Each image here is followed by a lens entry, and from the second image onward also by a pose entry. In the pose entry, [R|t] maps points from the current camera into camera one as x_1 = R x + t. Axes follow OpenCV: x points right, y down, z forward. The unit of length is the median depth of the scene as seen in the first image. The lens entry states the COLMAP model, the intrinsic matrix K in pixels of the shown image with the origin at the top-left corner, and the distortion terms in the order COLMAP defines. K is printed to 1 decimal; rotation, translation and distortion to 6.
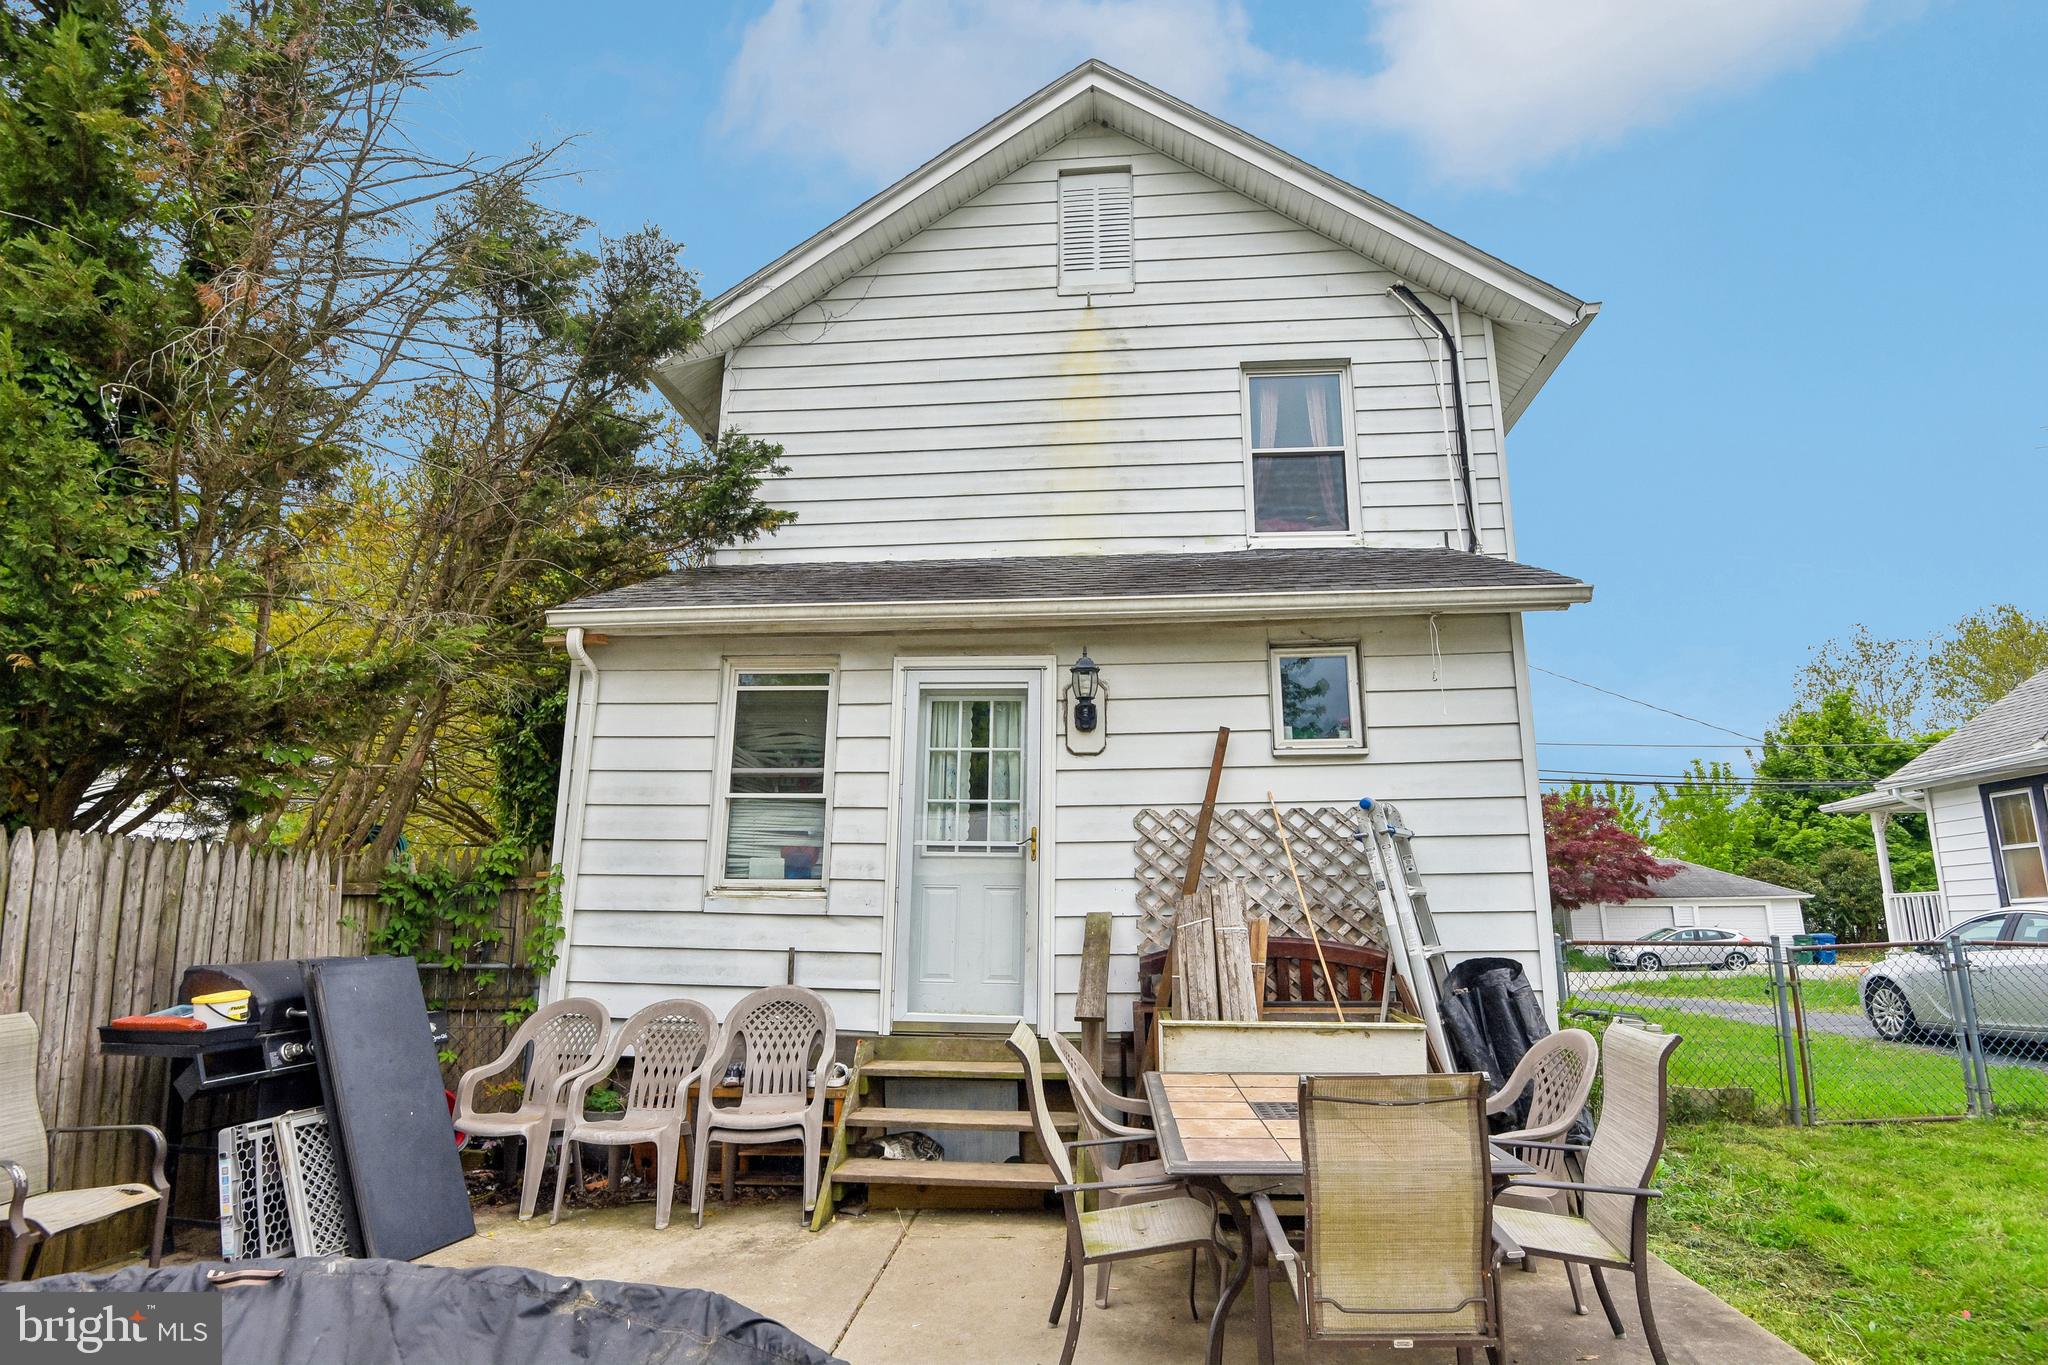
lens RADIAL K [[991.8, 0, 1043.4], [0, 991.8, 465.7], [0, 0, 1]] dist [-0.003265, -0.001040]
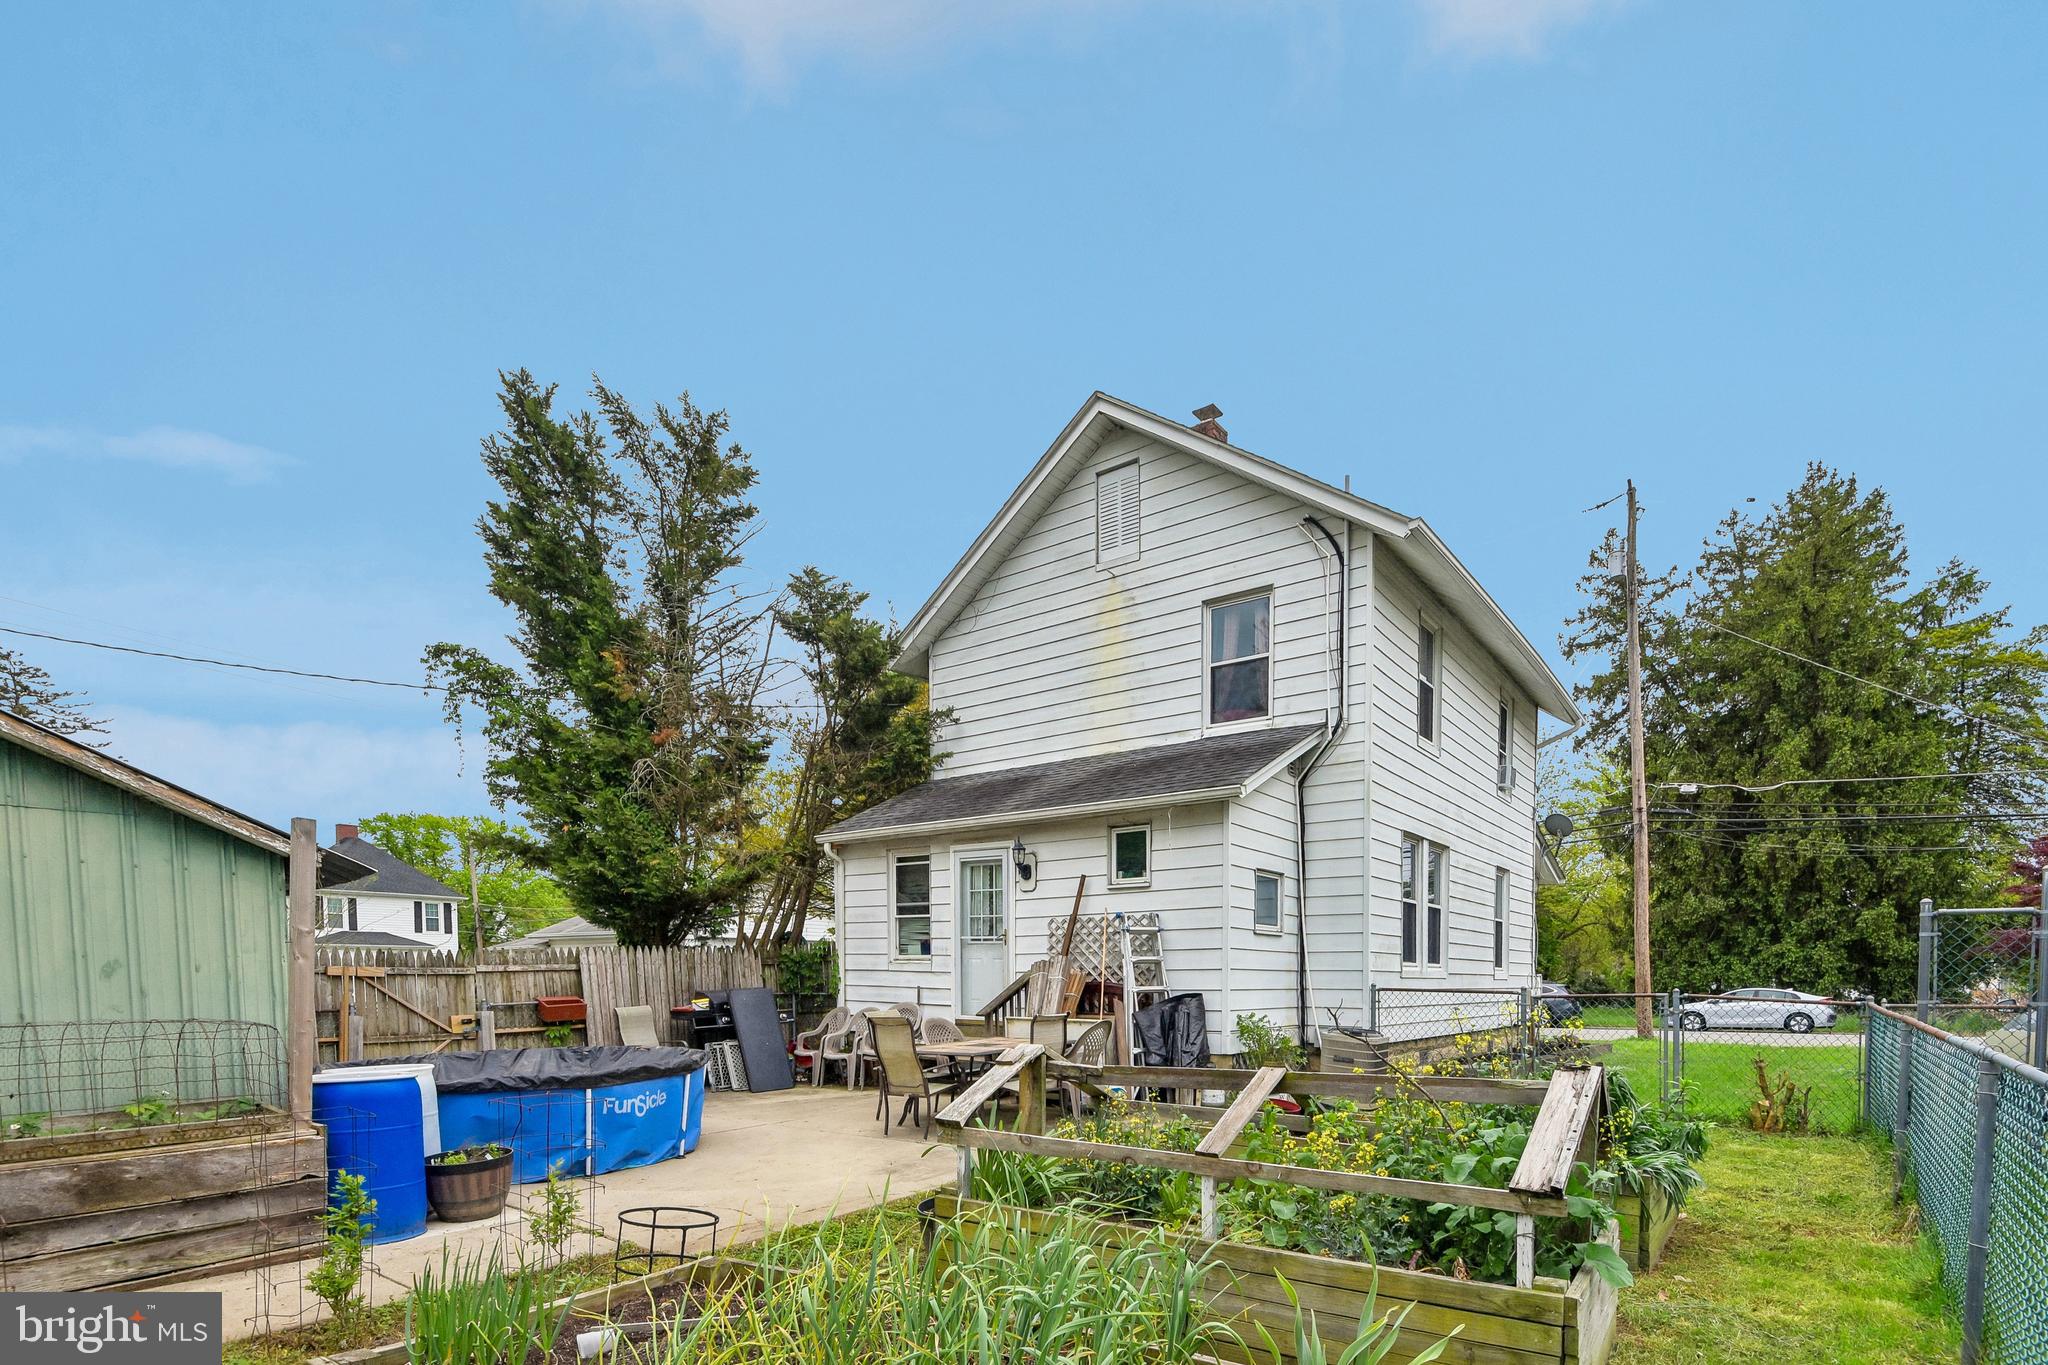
lens RADIAL K [[972.7, 0, 1024.0], [0, 972.7, 682.5], [0, 0, 1]] dist [0.001361, 0.000060]
pose [[0.842677, -0.156058, -0.515307, 1.031448], [0.228540, 0.970250, 0.079896, -0.242614], [0.487509, -0.185095, 0.853273, -0.512114]]
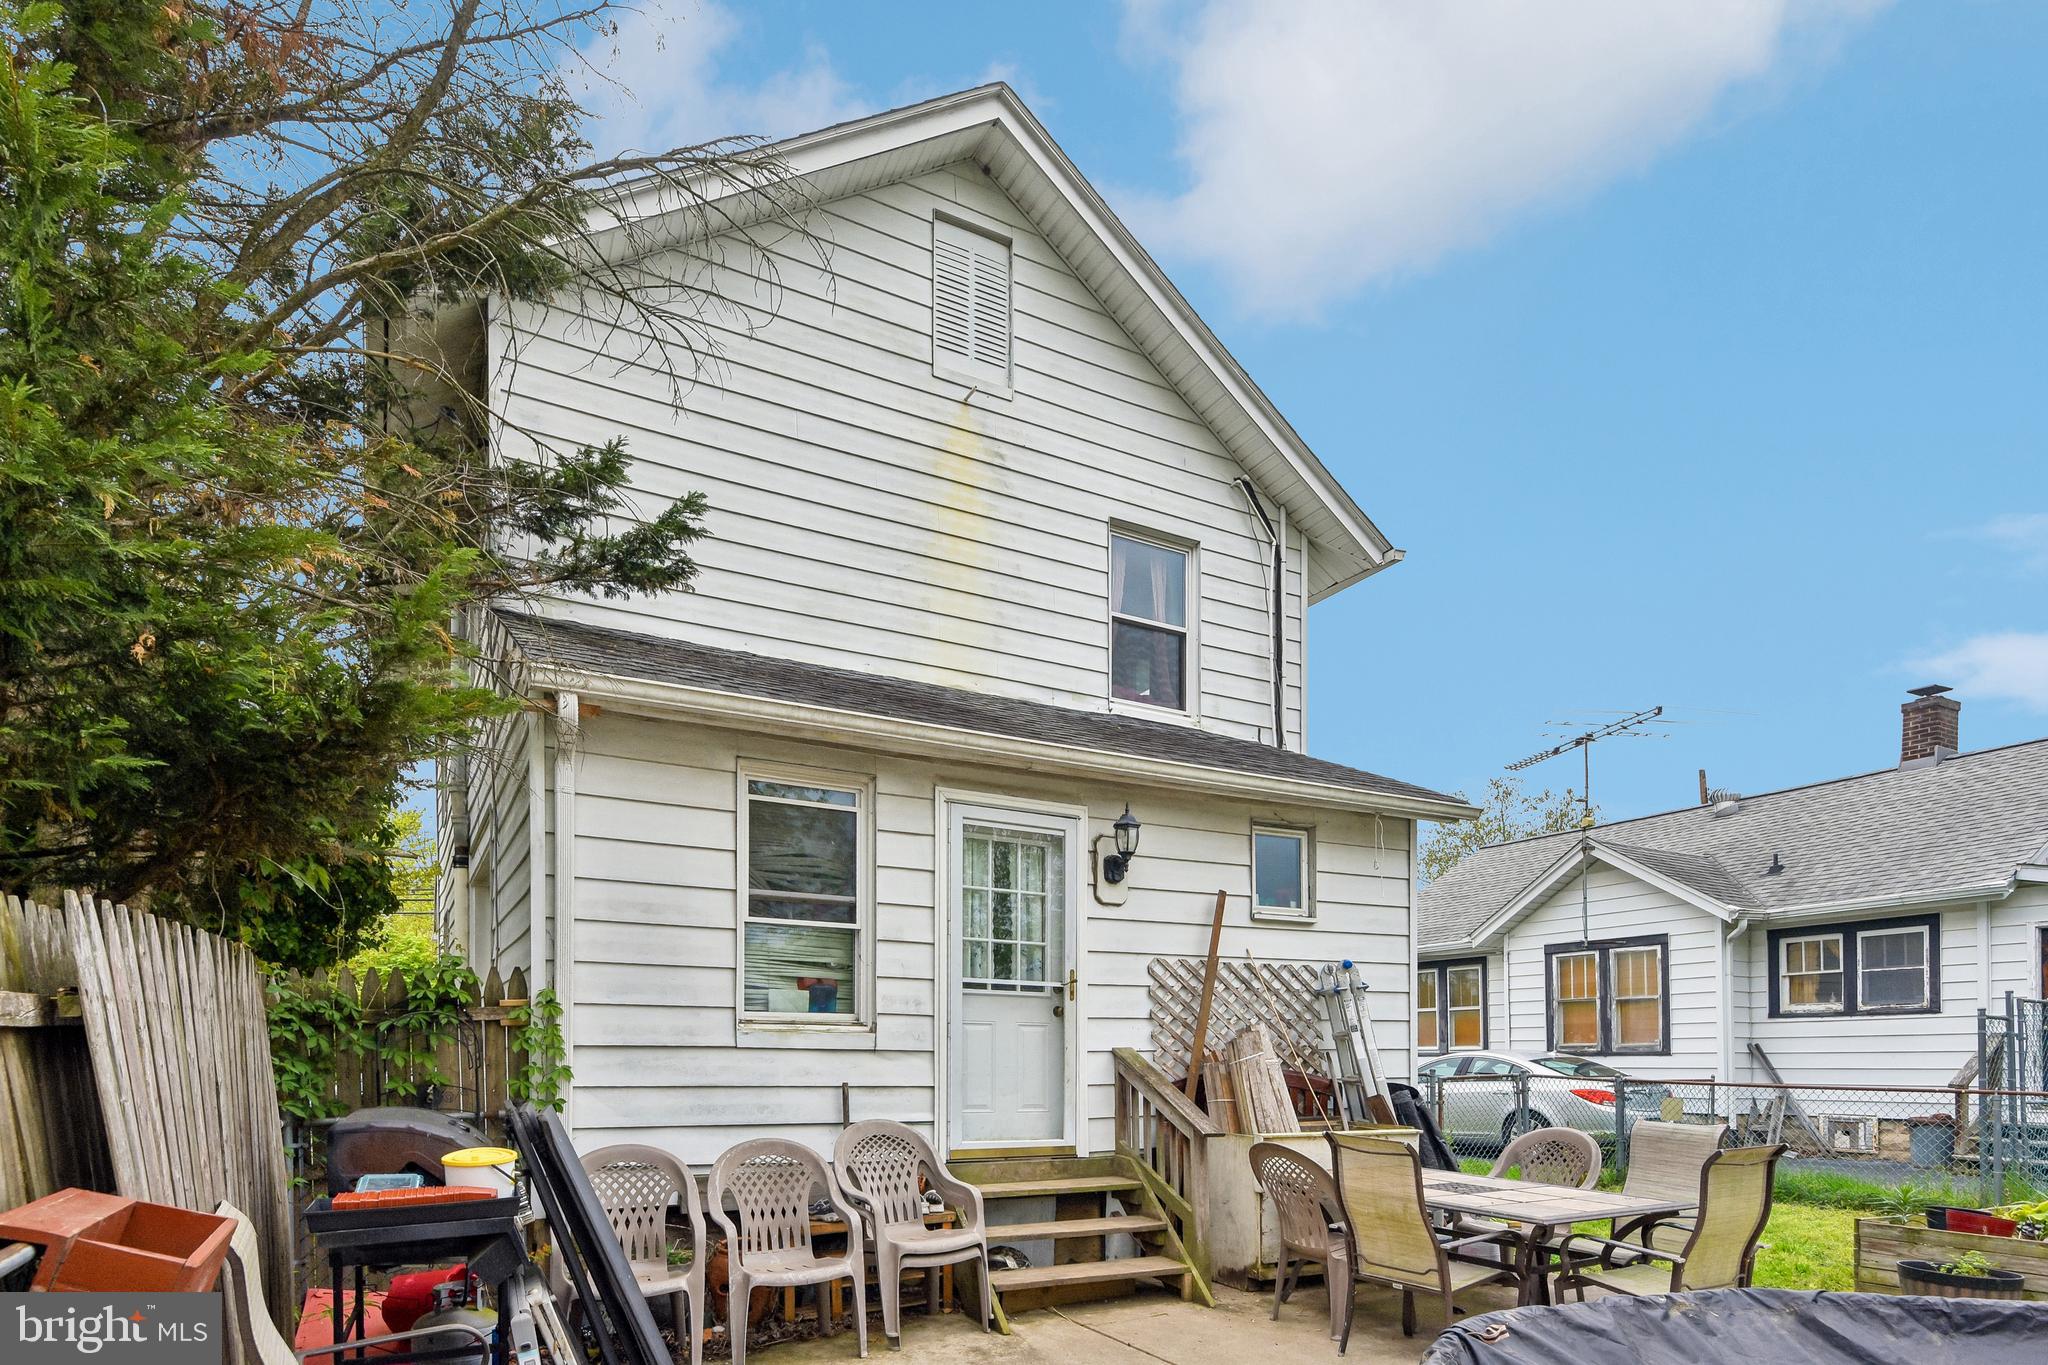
lens RADIAL K [[1128.5, 0, 1019.3], [0, 1128.5, 816.3], [0, 0, 1]] dist [0.048143, 0.000158]
pose [[0.826568, 0.114635, 0.551040, -0.672322], [-0.232104, 0.961340, 0.148167, 0.049080], [-0.512751, -0.250368, 0.821220, 0.103093]]
